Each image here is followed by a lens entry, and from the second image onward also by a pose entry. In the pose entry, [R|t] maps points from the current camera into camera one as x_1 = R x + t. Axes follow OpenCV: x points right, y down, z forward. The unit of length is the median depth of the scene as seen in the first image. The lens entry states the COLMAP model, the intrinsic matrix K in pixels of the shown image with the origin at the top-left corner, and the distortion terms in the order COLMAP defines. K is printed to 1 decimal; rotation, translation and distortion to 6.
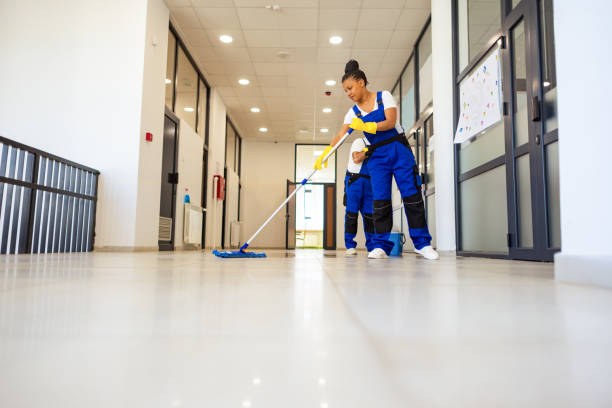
lens RADIAL K [[417.5, 0, 299.2], [0, 417.5, 205.1], [0, 0, 1]] dist [0.006598, -0.022835]
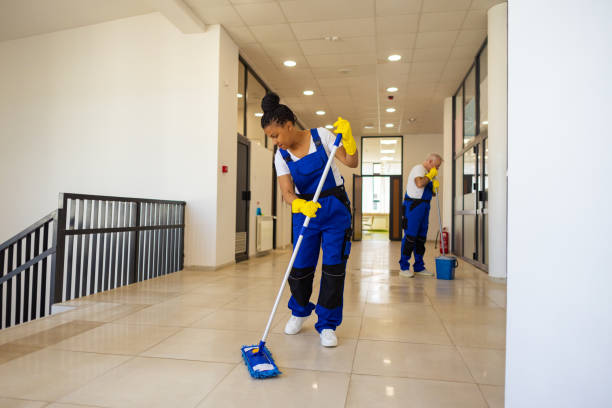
lens RADIAL K [[417.5, 0, 305.0], [0, 417.5, 203.8], [0, 0, 1]] dist [0.006598, -0.022835]
pose [[0.987311, -0.008005, -0.158597, 0.029719], [0.019675, 0.997200, 0.072152, -0.113993], [0.157576, -0.074357, 0.984703, -0.077832]]
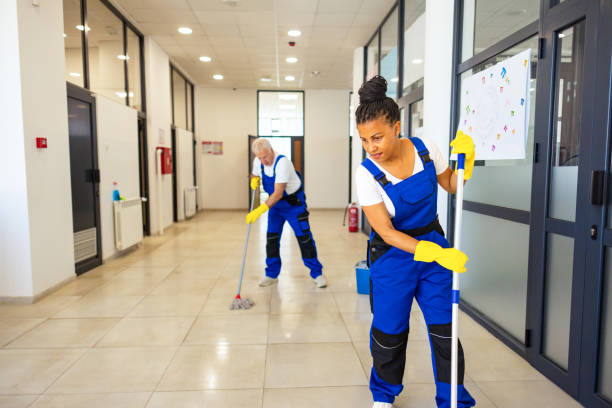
lens RADIAL K [[417.5, 0, 301.1], [0, 417.5, 198.7], [0, 0, 1]] dist [0.006598, -0.022835]
pose [[0.997267, -0.021444, 0.070697, 0.029911], [0.008505, 0.983907, 0.178477, -0.150281], [-0.073386, -0.177388, 0.981401, 0.182927]]
